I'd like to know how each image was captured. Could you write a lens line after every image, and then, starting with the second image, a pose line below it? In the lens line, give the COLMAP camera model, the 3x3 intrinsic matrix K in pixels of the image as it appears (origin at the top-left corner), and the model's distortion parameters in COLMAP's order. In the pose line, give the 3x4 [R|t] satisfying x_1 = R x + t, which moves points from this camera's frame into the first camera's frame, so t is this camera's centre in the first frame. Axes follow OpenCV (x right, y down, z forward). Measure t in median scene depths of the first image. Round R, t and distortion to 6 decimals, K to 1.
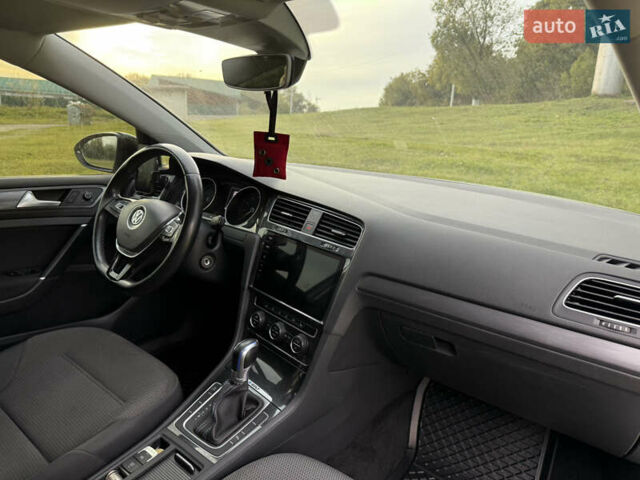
lens RADIAL K [[439.4, 0, 320.0], [0, 439.4, 240.0], [0, 0, 1]] dist [0.007035, 0.002073]
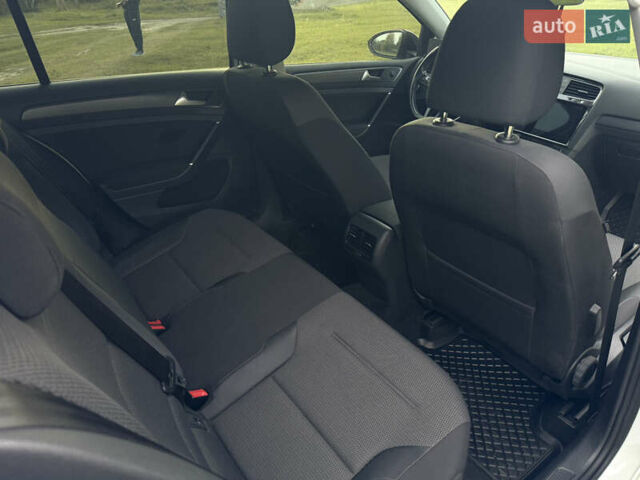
lens RADIAL K [[439.4, 0, 320.0], [0, 439.4, 240.0], [0, 0, 1]] dist [0.007035, 0.002073]
pose [[0.966729, 0.082413, -0.242164, -0.470162], [-0.024880, 0.972485, 0.231632, 0.167156], [0.254590, -0.217900, 0.942180, -0.959453]]
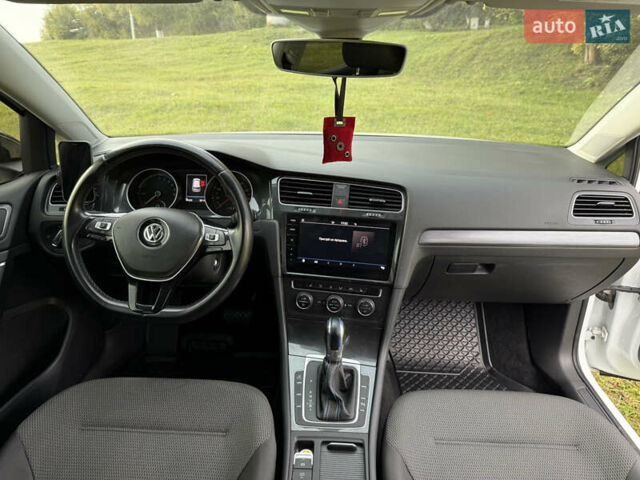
lens RADIAL K [[439.4, 0, 320.0], [0, 439.4, 240.0], [0, 0, 1]] dist [0.007035, 0.002073]
pose [[0.813169, -0.258307, 0.521568, -0.679201], [0.187928, 0.964651, 0.184749, -0.152926], [-0.550853, -0.052215, 0.832967, 0.157991]]
